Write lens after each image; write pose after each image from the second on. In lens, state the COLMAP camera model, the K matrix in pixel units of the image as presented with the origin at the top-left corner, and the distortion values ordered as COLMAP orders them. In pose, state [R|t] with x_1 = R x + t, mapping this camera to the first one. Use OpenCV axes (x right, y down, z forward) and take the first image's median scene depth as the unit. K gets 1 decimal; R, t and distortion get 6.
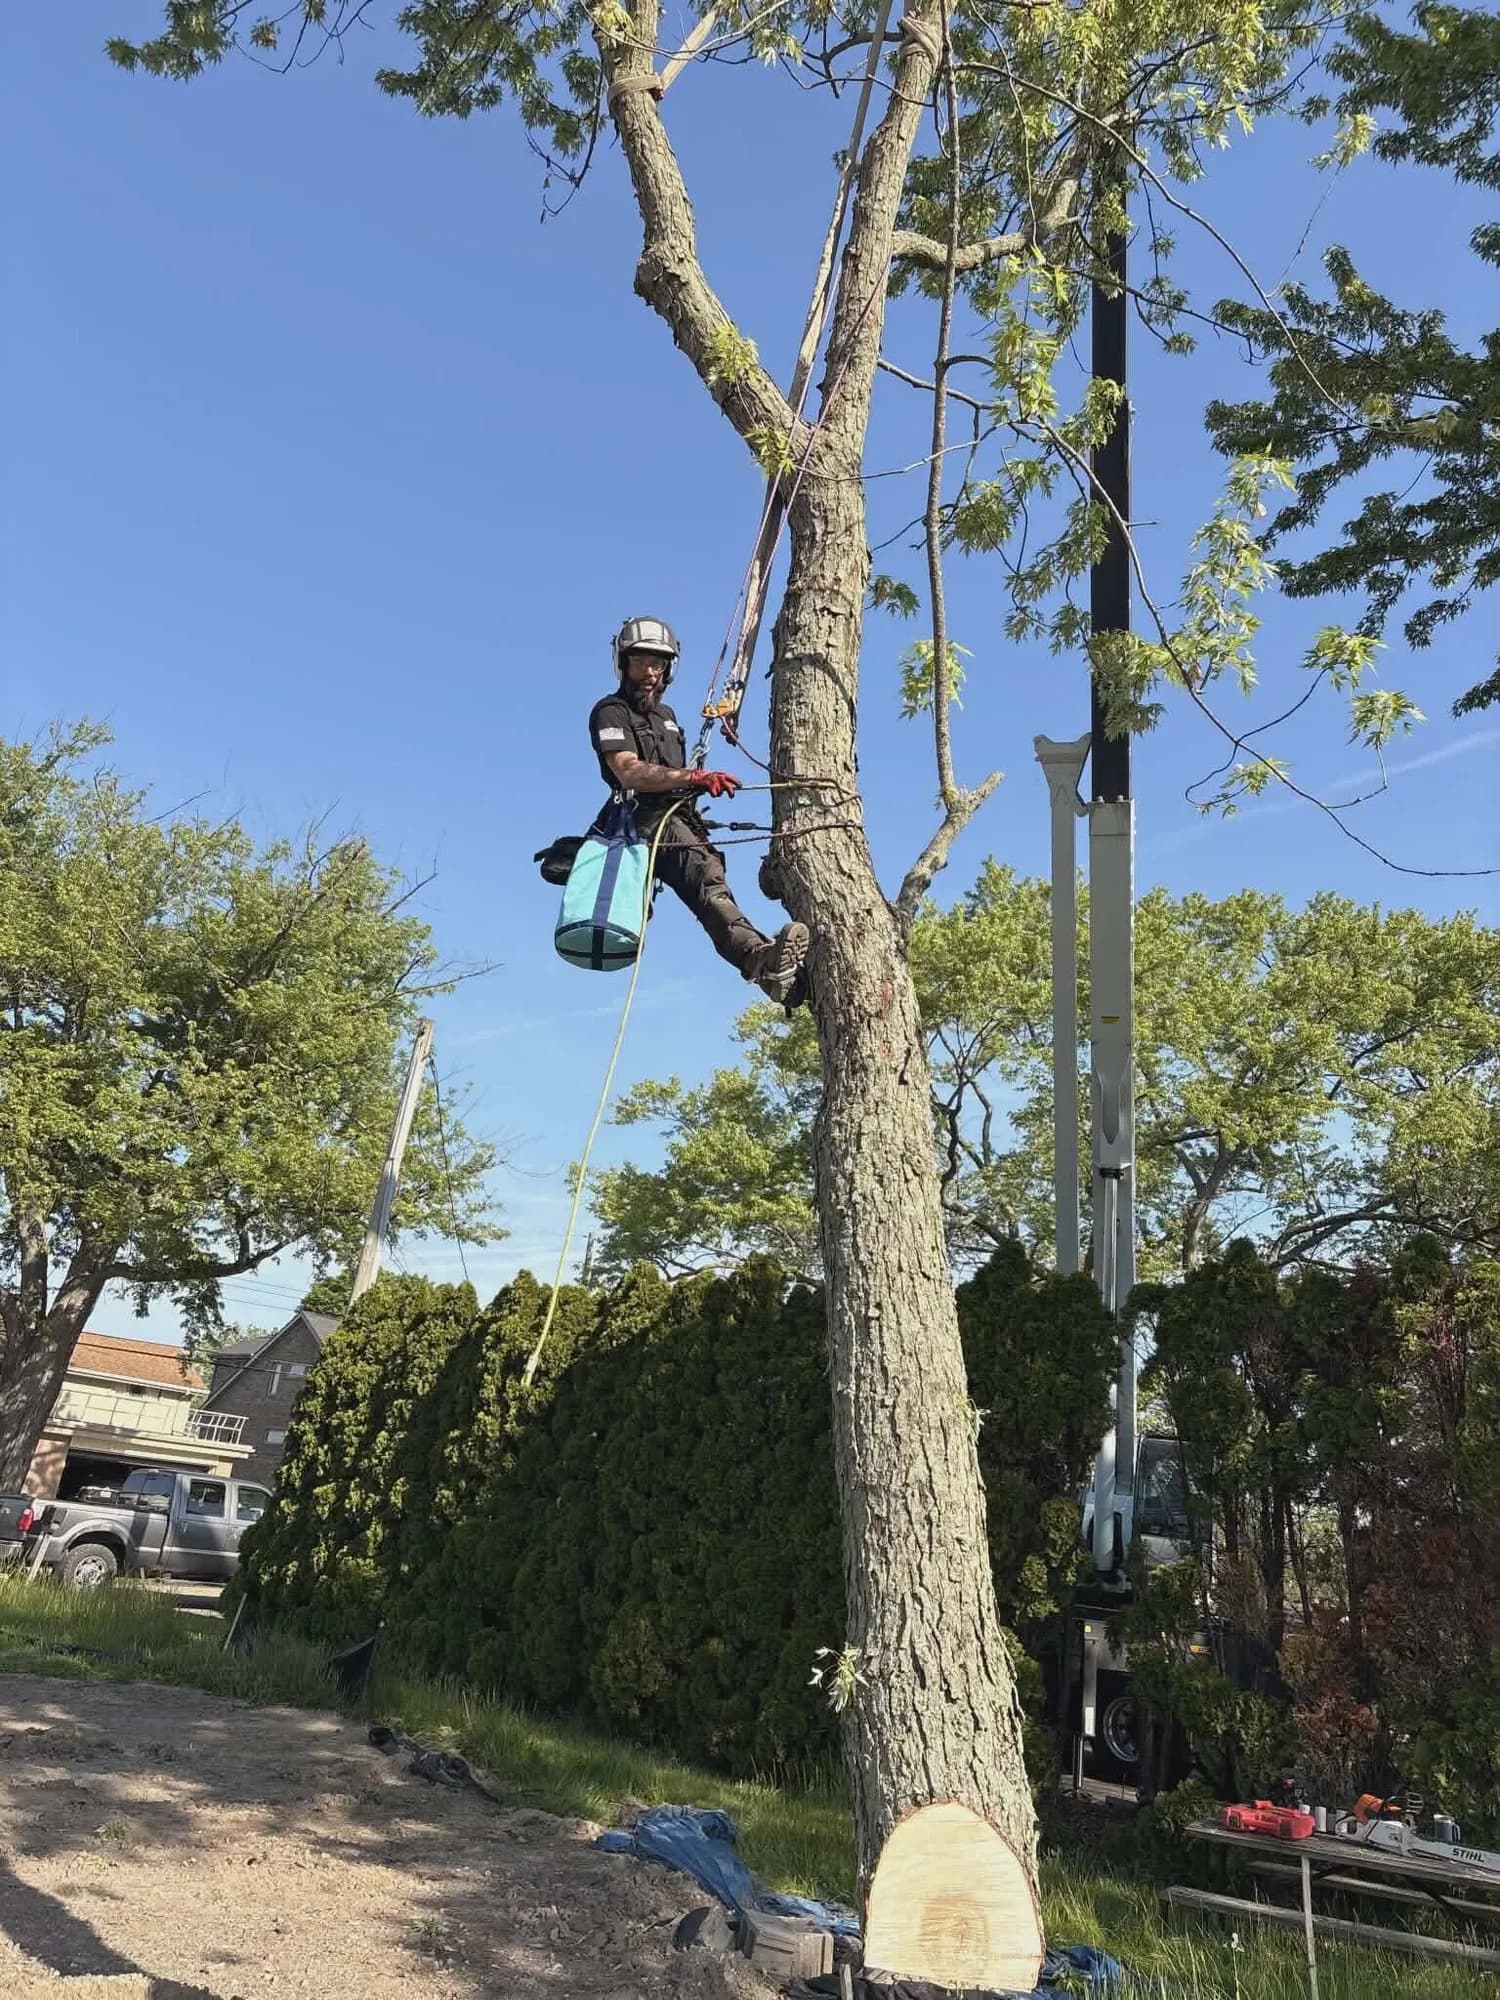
lens RADIAL K [[1575.2, 0, 750.0], [0, 1575.2, 1000.0], [0, 0, 1]] dist [0.006388, 0.001124]
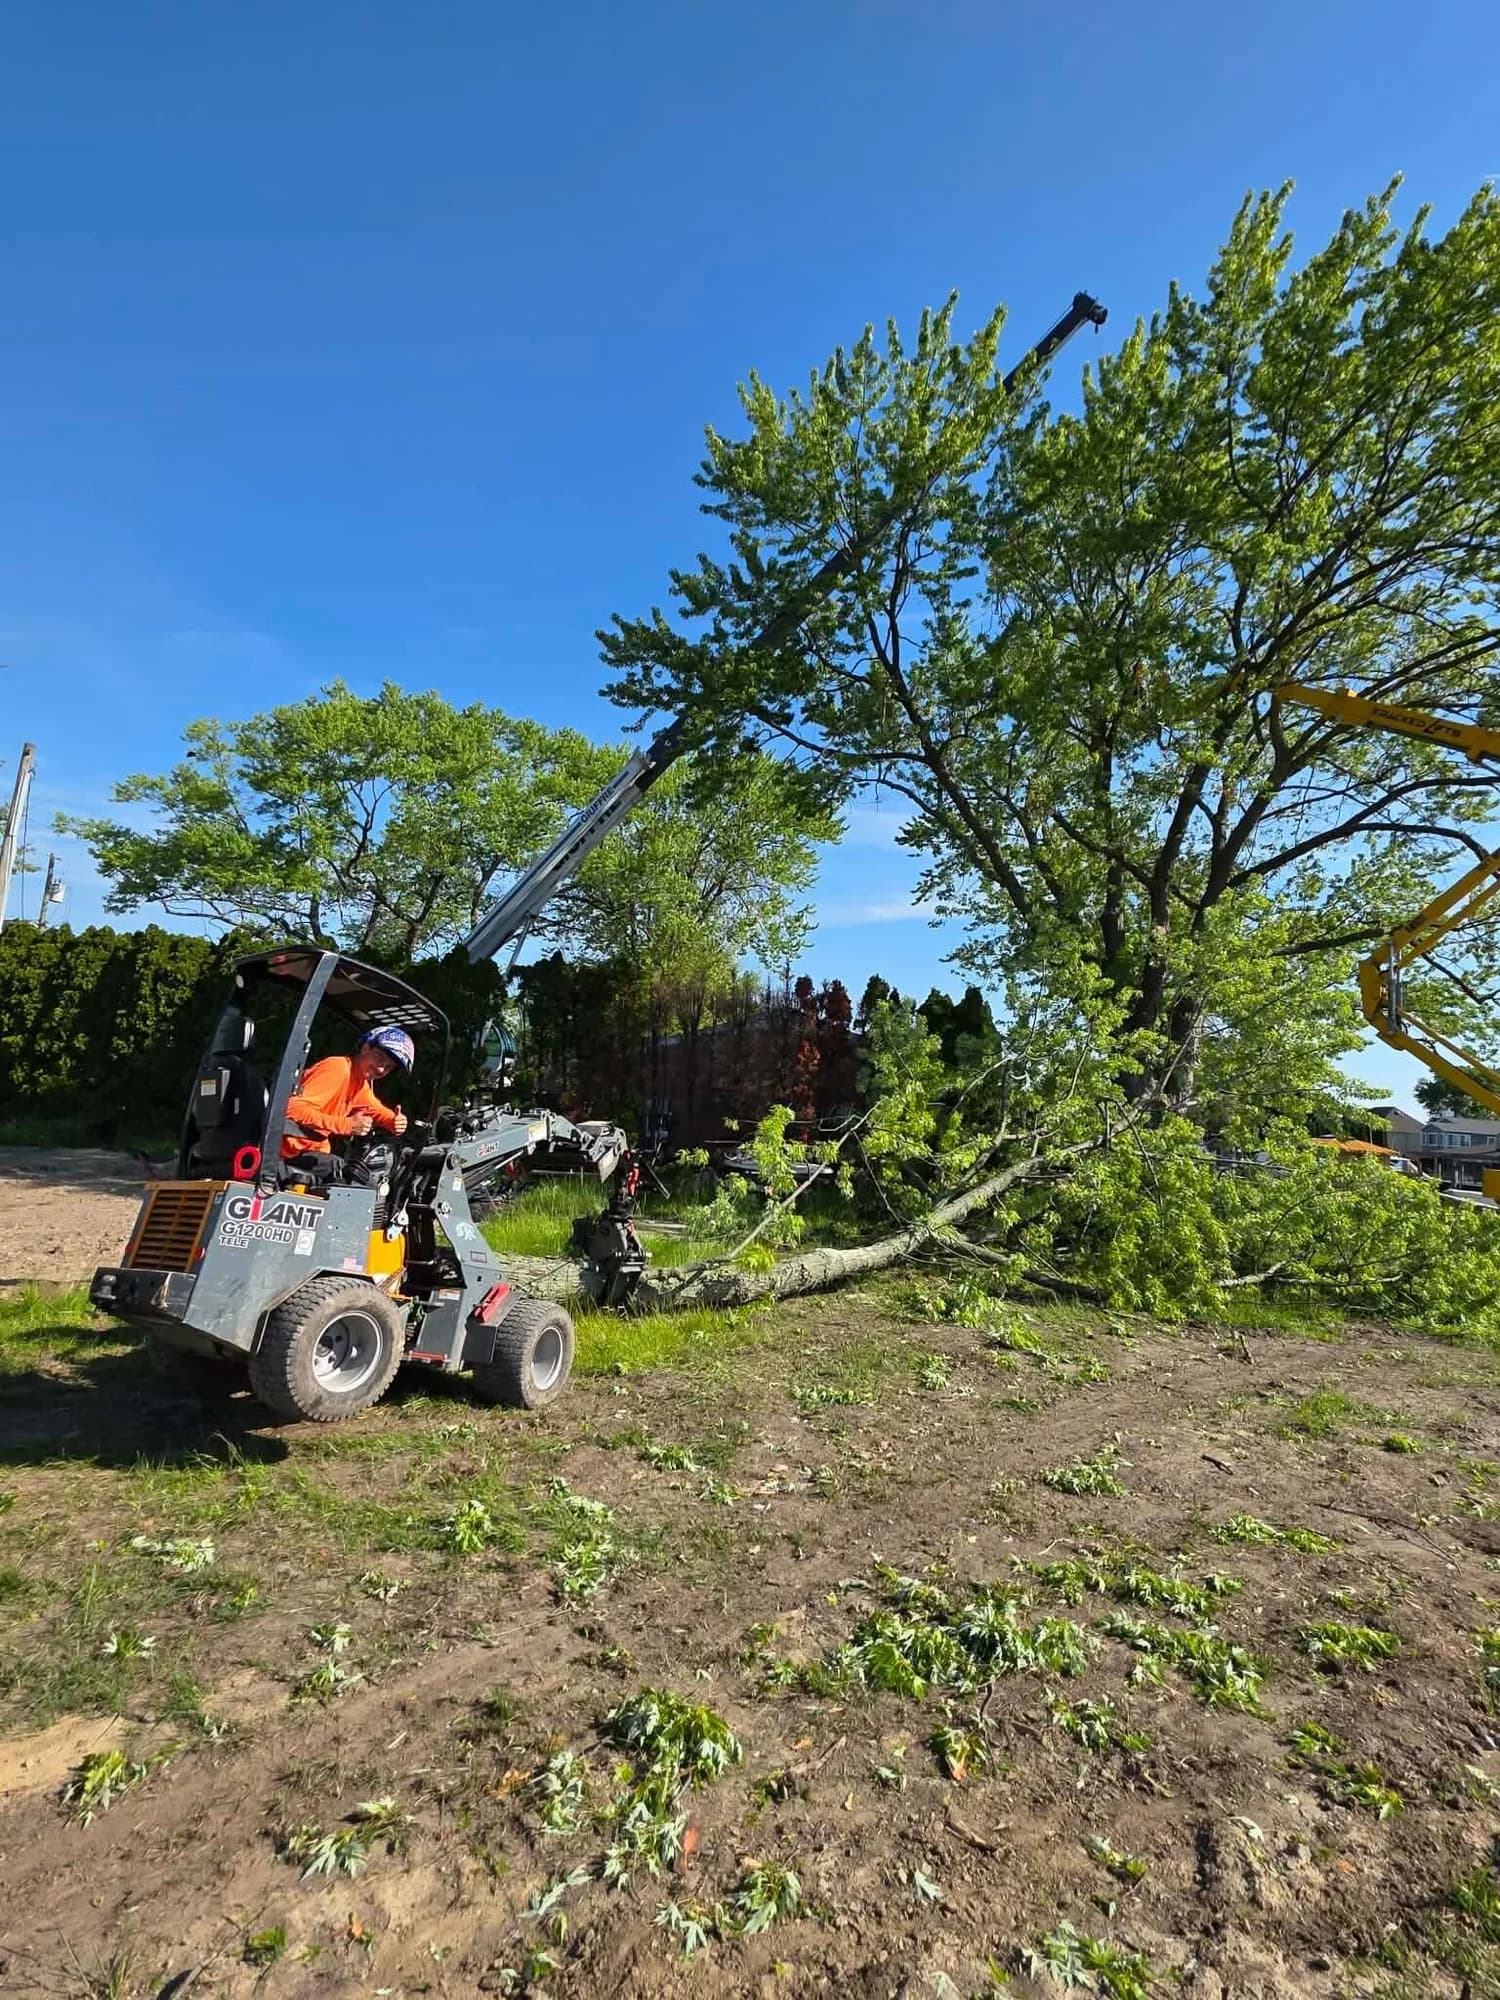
lens RADIAL K [[1575.2, 0, 750.0], [0, 1575.2, 1000.0], [0, 0, 1]] dist [0.006388, 0.001124]
pose [[0.833341, -0.006373, 0.552723, -0.576145], [-0.171263, 0.947751, 0.269141, -0.350770], [-0.525559, -0.318947, 0.788708, -0.816792]]
